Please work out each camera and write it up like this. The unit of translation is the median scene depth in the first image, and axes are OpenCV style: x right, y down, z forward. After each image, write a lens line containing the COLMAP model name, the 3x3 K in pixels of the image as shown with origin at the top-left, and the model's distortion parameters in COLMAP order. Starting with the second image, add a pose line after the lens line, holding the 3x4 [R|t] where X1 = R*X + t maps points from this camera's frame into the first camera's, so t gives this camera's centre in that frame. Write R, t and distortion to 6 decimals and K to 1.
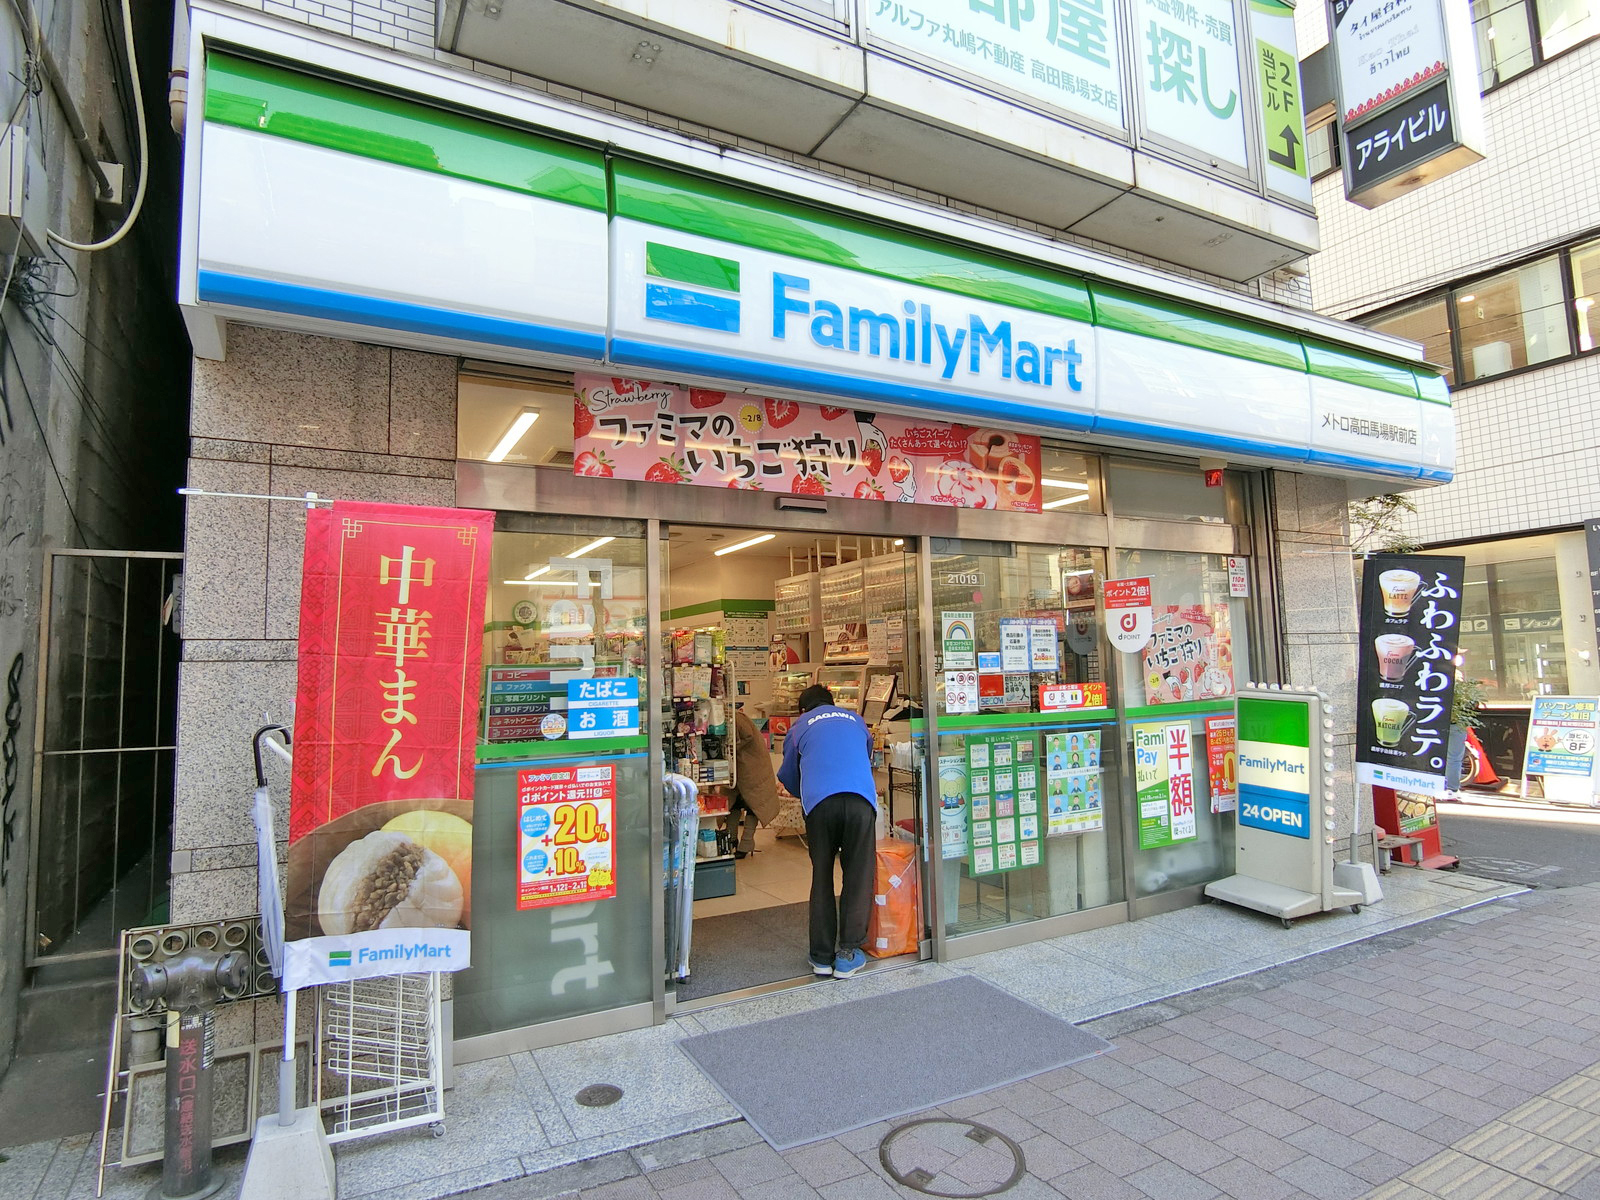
lens RADIAL K [[889.8, 0, 798.9], [0, 889.8, 591.7], [0, 0, 1]] dist [-0.017074, -0.000908]
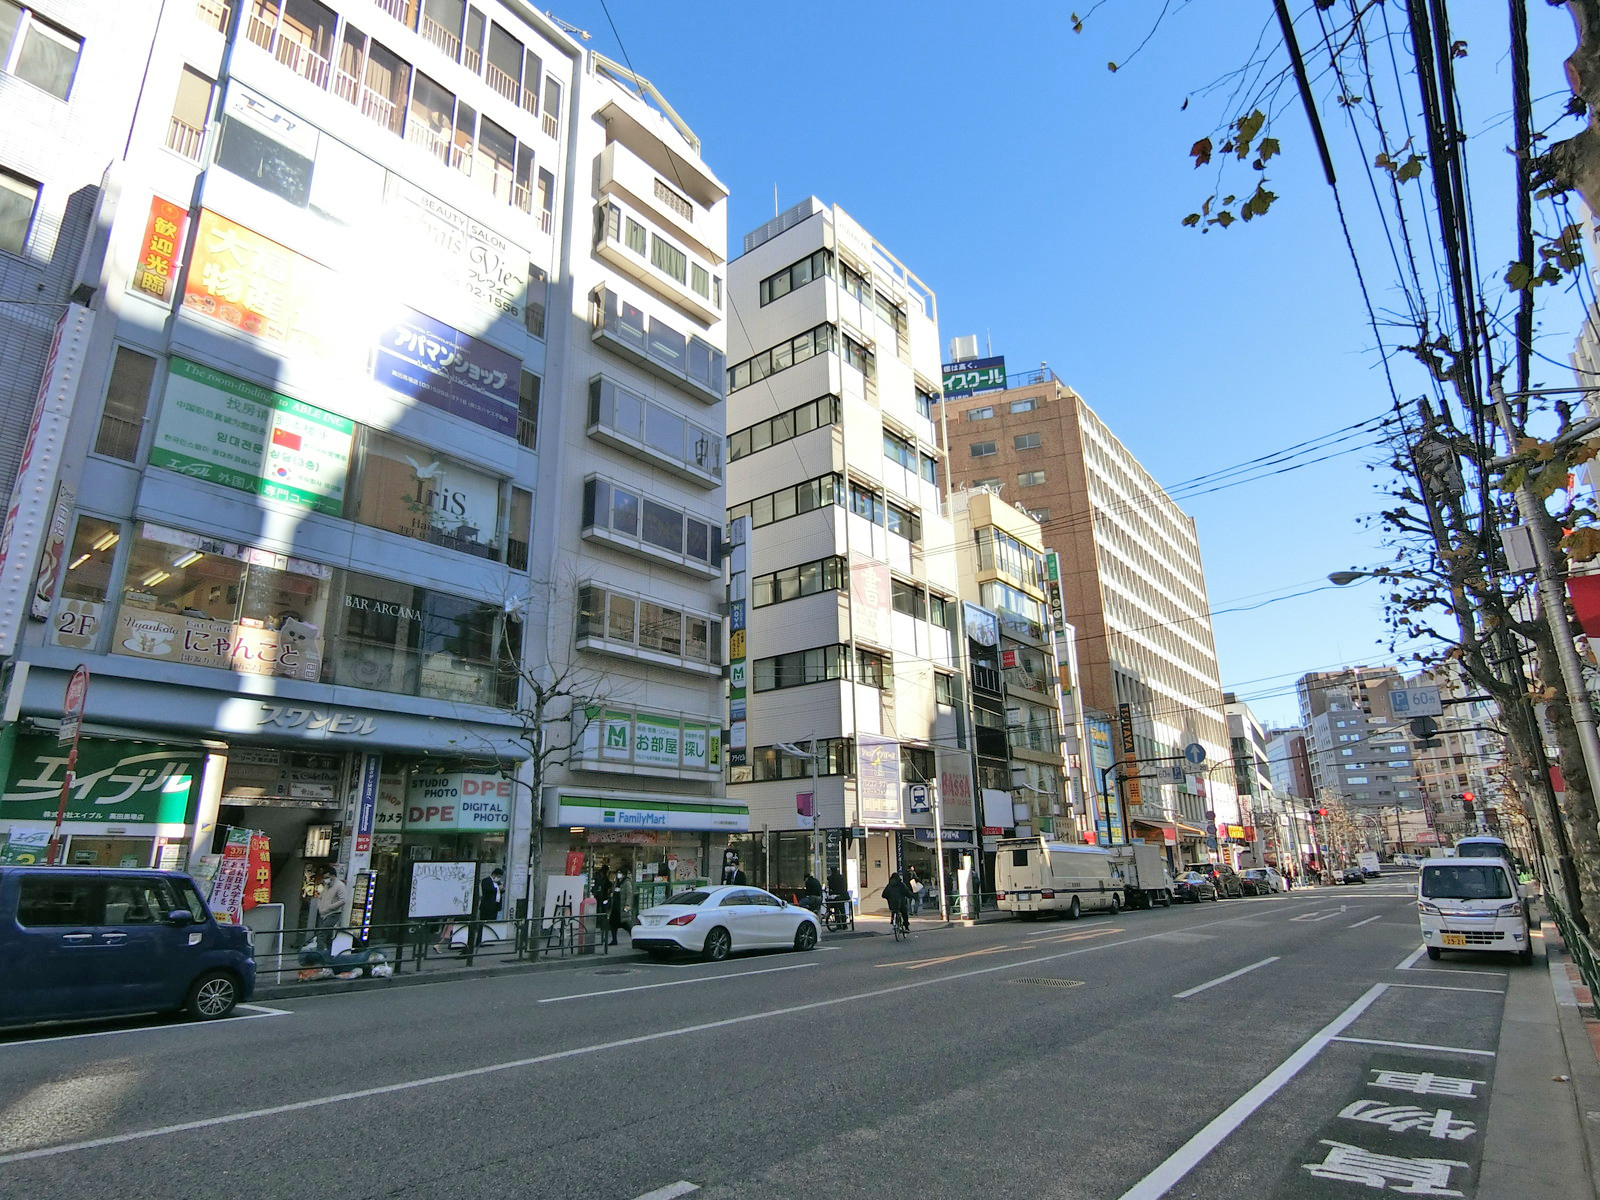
lens RADIAL K [[889.8, 0, 799.0], [0, 889.8, 602.7], [0, 0, 1]] dist [-0.017074, -0.000908]
pose [[0.922128, 0.125671, 0.365906, -1.026767], [-0.046390, 0.974866, -0.217909, -0.355061], [-0.384094, 0.183965, 0.904781, -4.231759]]
